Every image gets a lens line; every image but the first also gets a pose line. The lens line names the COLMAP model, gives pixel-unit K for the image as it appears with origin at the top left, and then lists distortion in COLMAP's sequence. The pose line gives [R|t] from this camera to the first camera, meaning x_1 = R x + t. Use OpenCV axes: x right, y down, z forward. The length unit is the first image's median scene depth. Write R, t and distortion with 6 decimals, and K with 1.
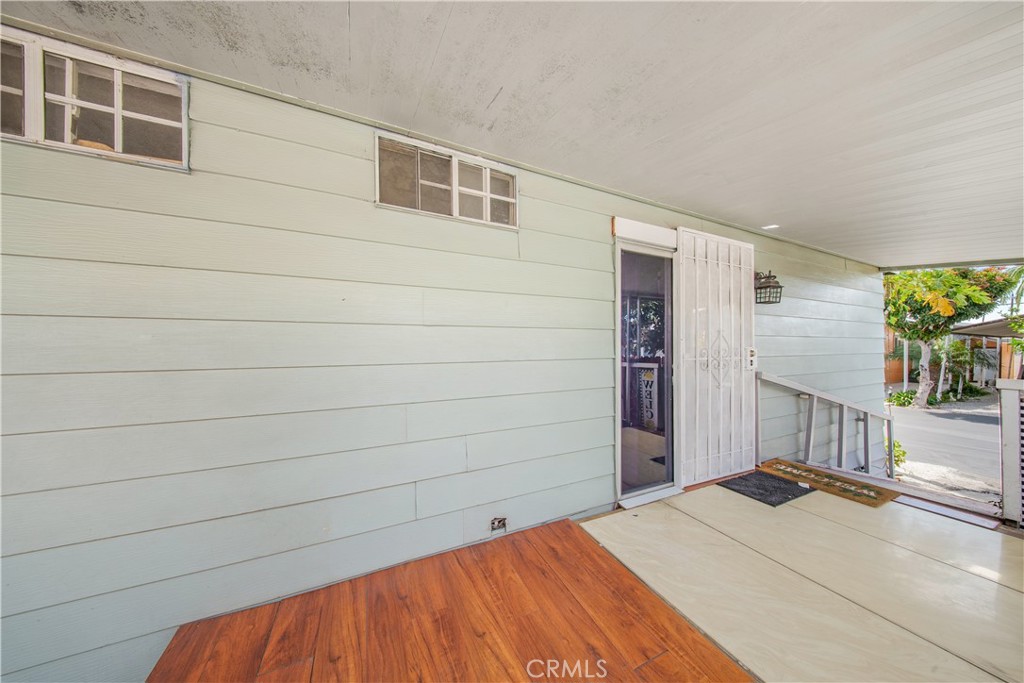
lens RADIAL K [[312.6, 0, 516.9], [0, 312.6, 347.3], [0, 0, 1]] dist [0.001357, -0.000530]
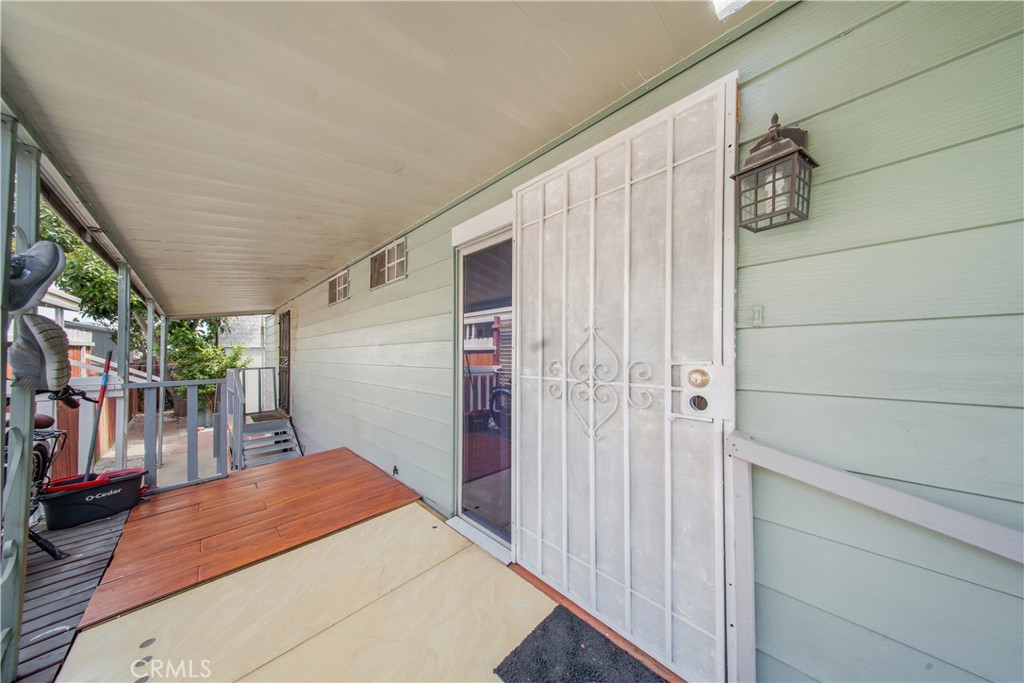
lens RADIAL K [[312.6, 0, 520.4], [0, 312.6, 351.2], [0, 0, 1]] dist [0.001357, -0.000530]
pose [[0.341966, -0.008481, -0.939674, 1.281950], [-0.004714, 0.999931, -0.010740, -0.010399], [0.939700, 0.008102, 0.341903, 0.830958]]
